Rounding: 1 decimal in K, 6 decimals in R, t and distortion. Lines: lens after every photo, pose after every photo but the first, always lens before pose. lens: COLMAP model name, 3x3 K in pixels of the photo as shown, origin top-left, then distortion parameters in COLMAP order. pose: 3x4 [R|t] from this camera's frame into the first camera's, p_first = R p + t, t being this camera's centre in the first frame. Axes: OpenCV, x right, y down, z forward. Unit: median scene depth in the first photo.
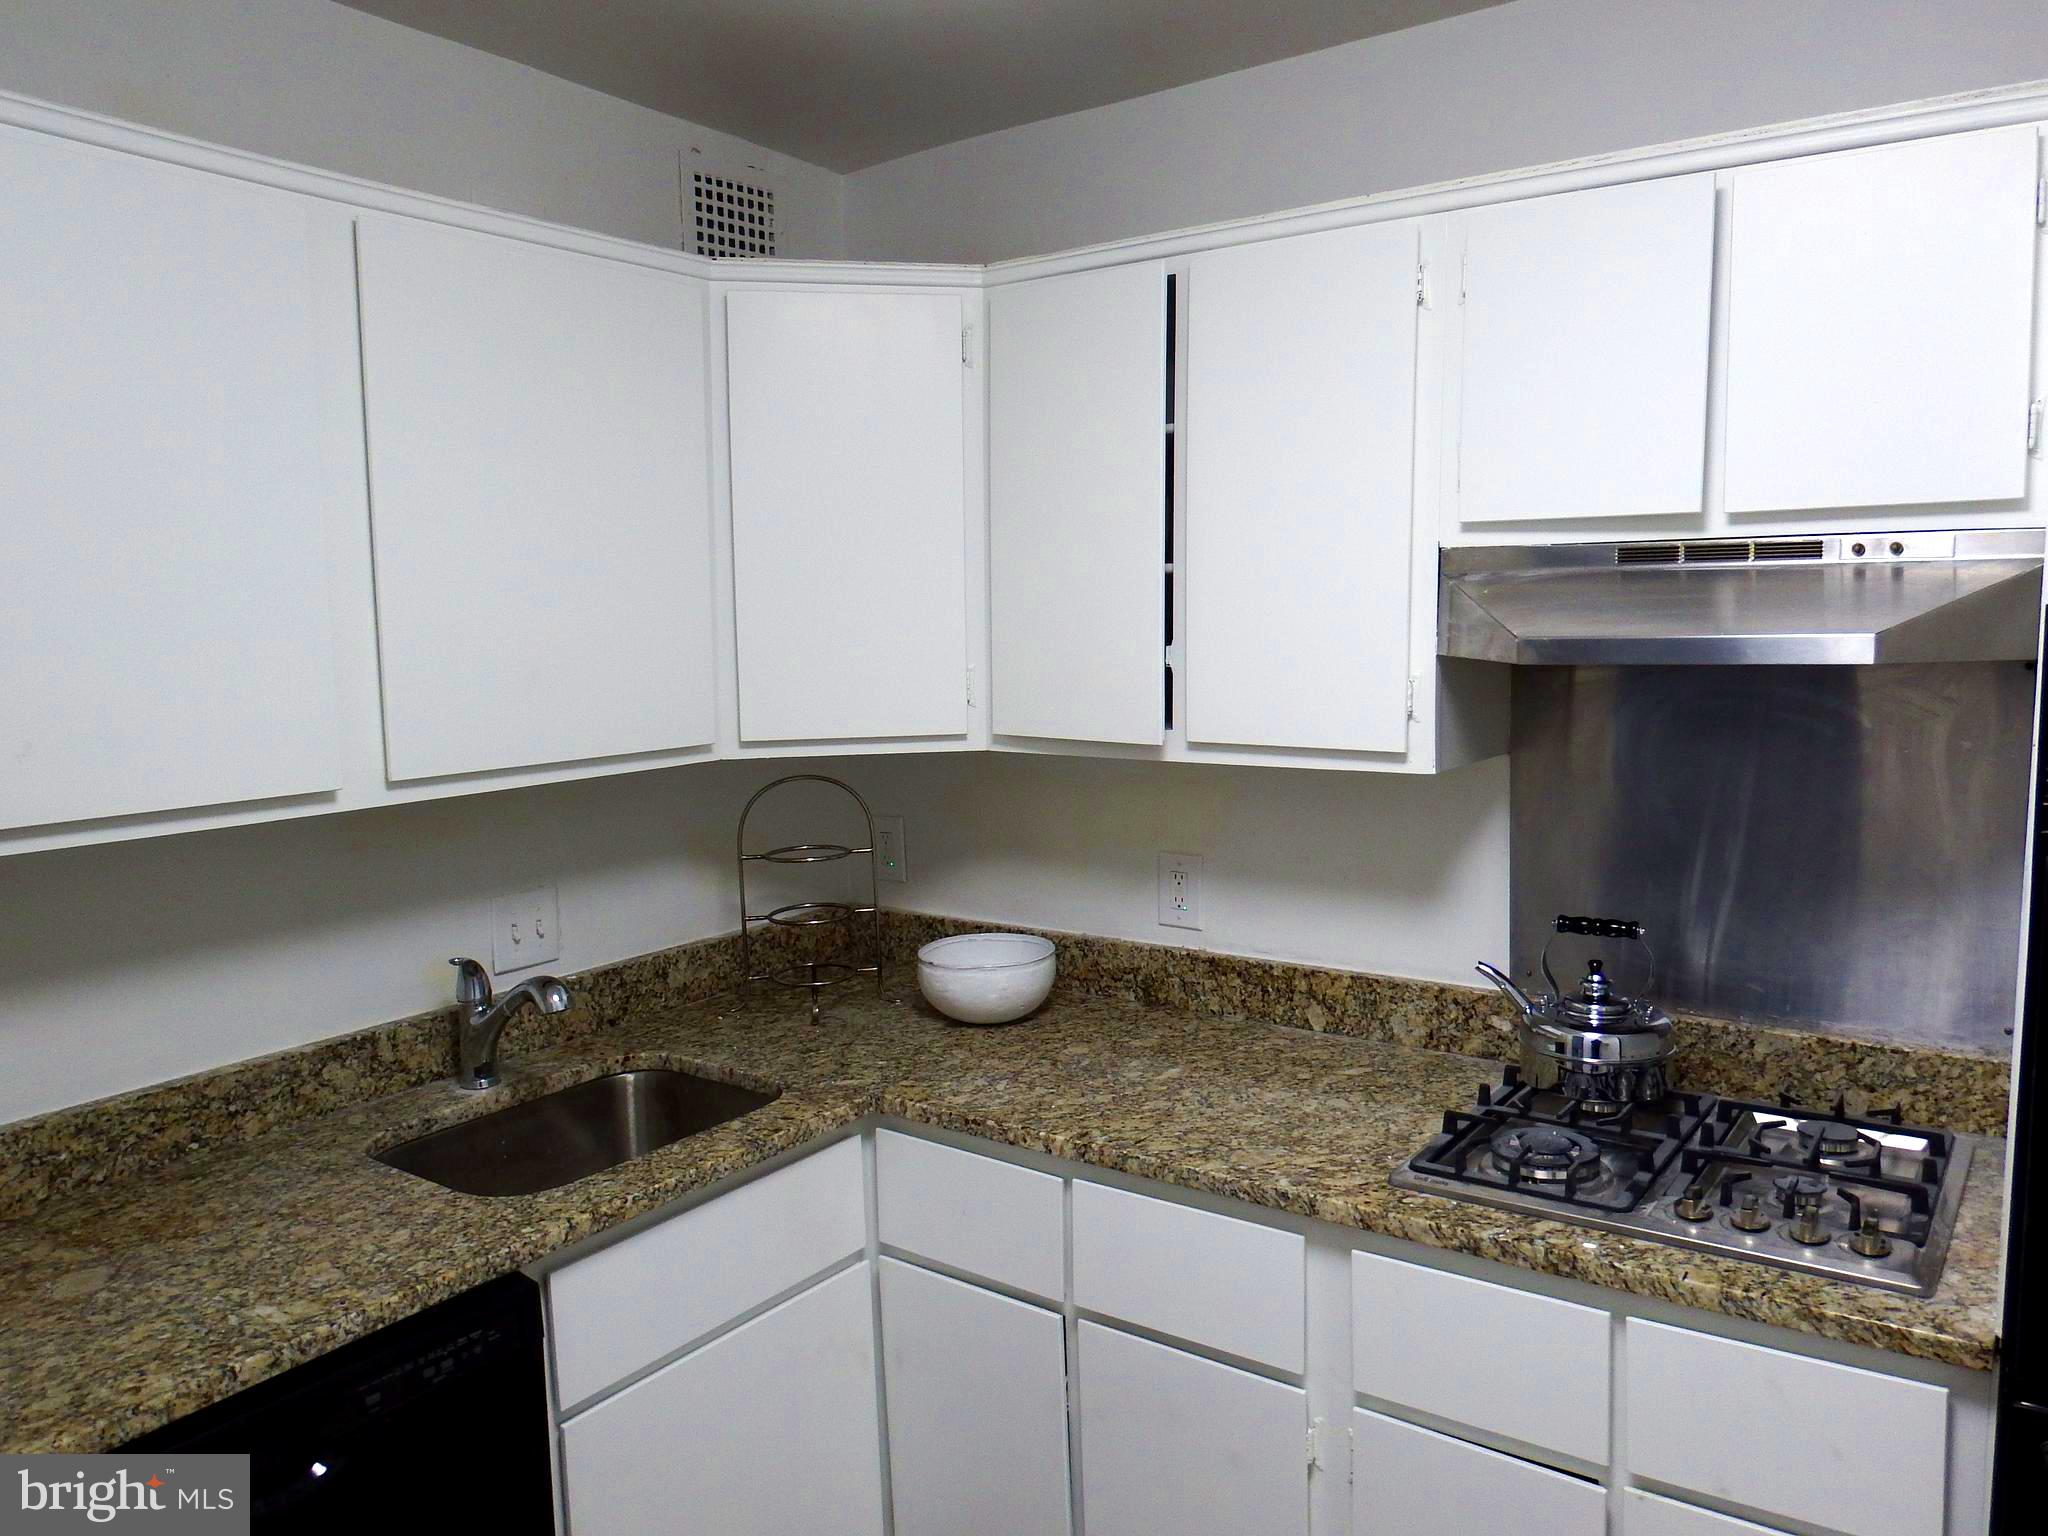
lens RADIAL K [[1528.3, 0, 1019.5], [0, 1528.3, 797.4], [0, 0, 1]] dist [-0.036768, -0.004356]
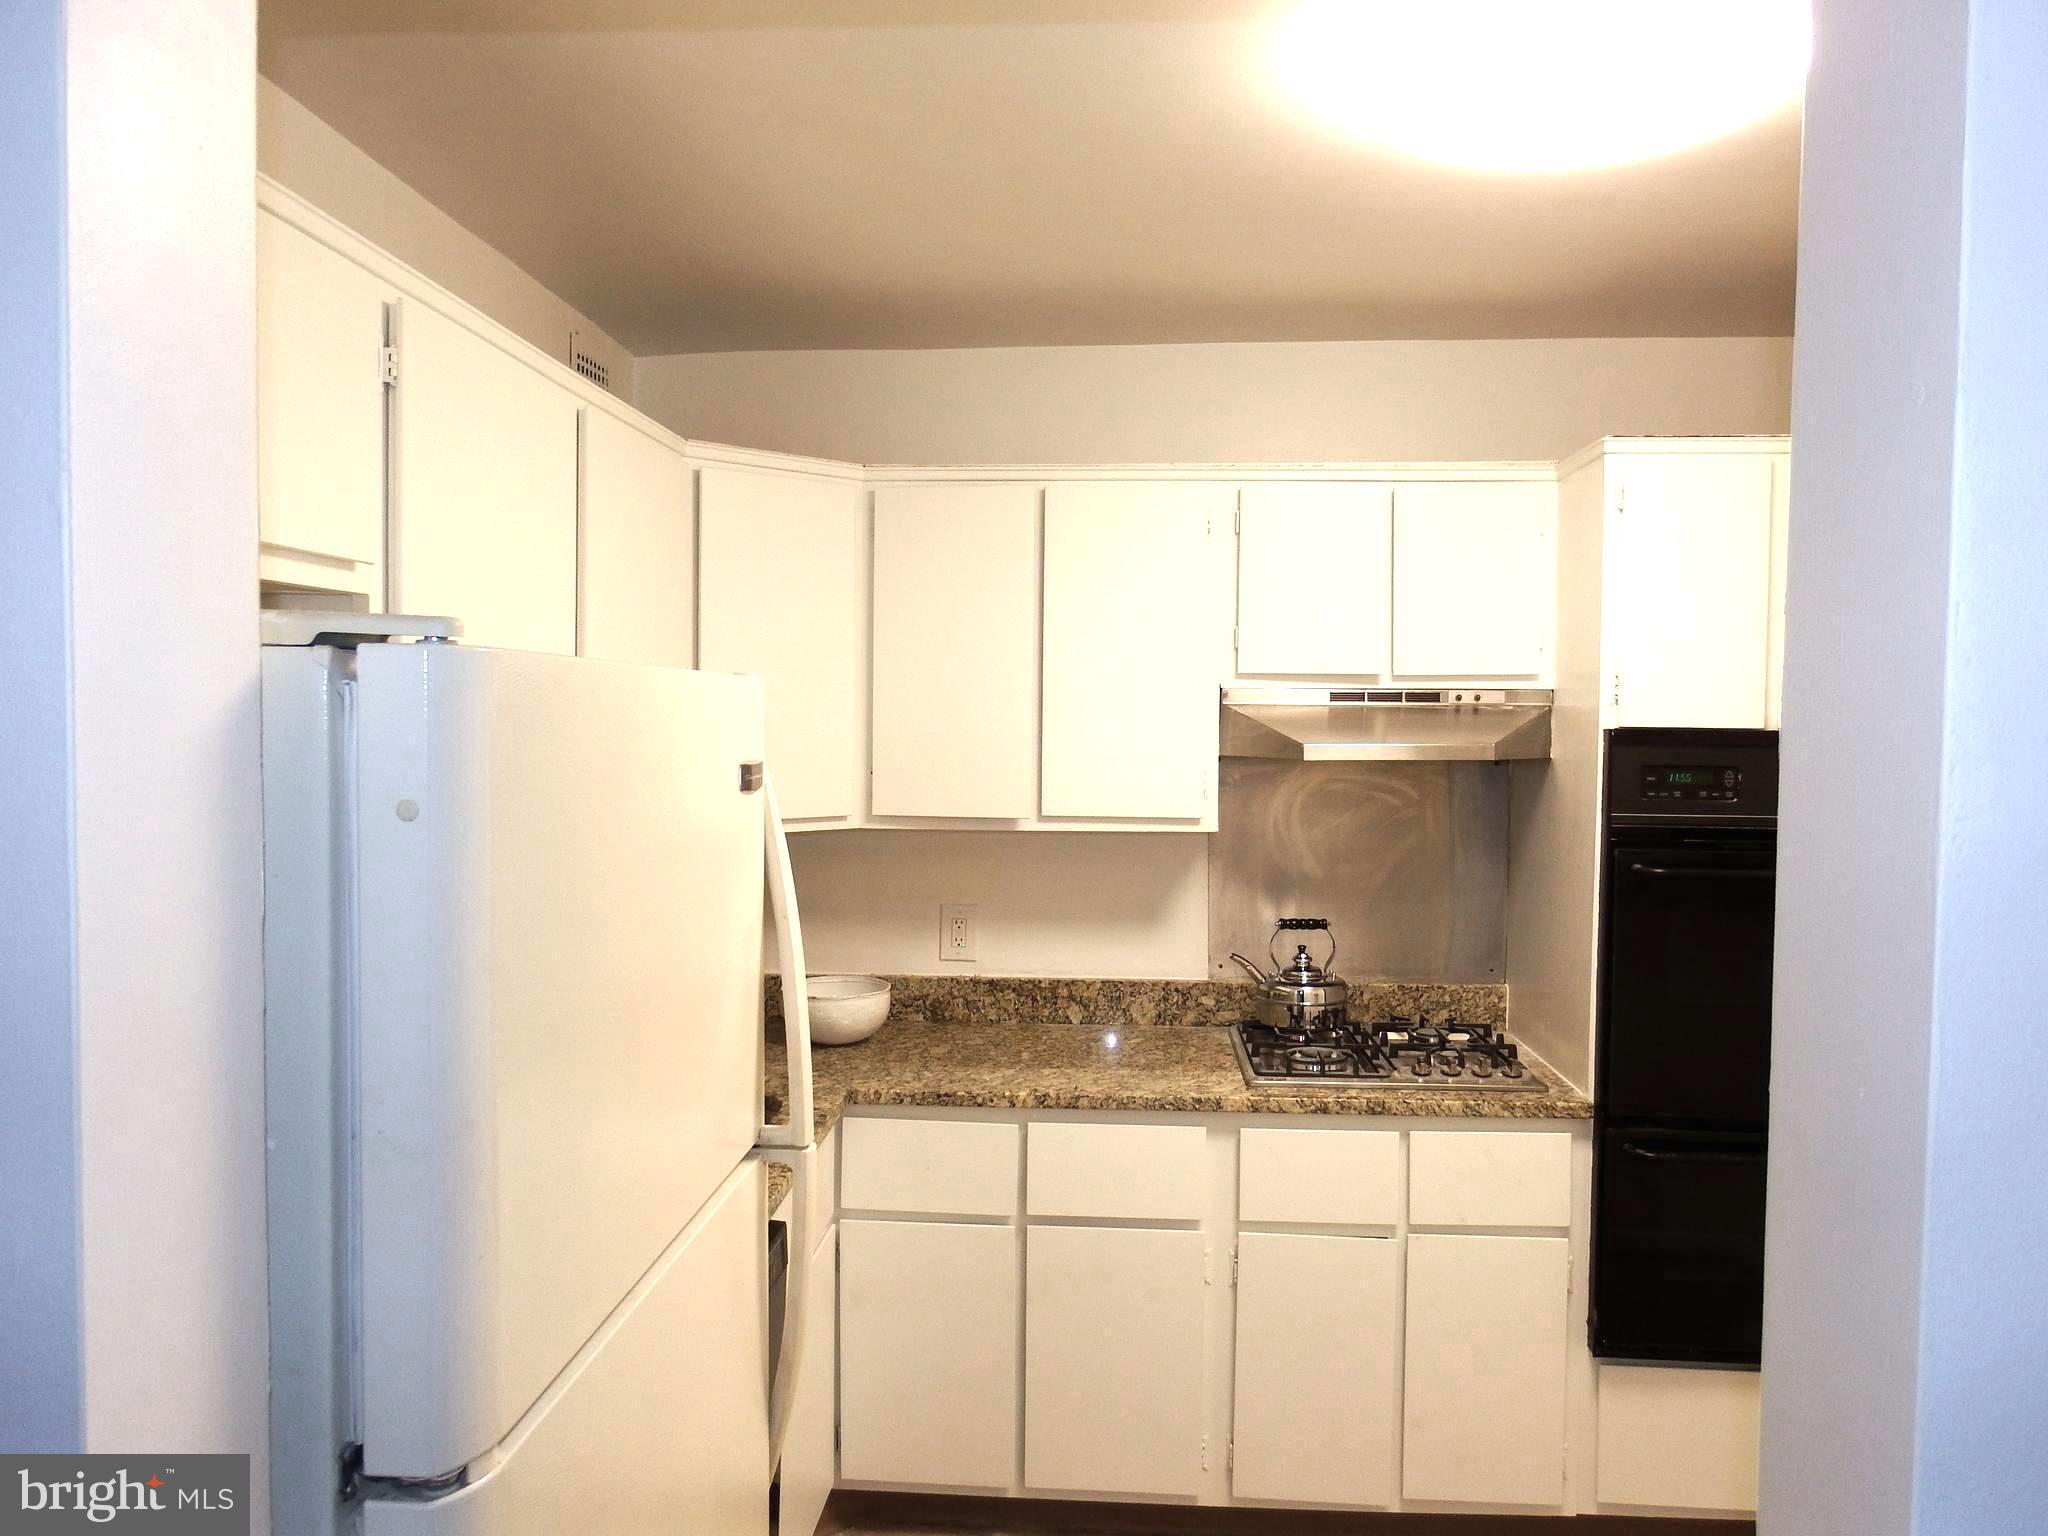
lens RADIAL K [[1528.3, 0, 1019.5], [0, 1528.3, 797.4], [0, 0, 1]] dist [-0.036768, -0.004356]
pose [[0.837139, -0.003819, 0.546977, -0.695574], [0.048397, 0.996571, -0.067112, 0.041803], [-0.544845, 0.082654, 0.834453, -0.184744]]
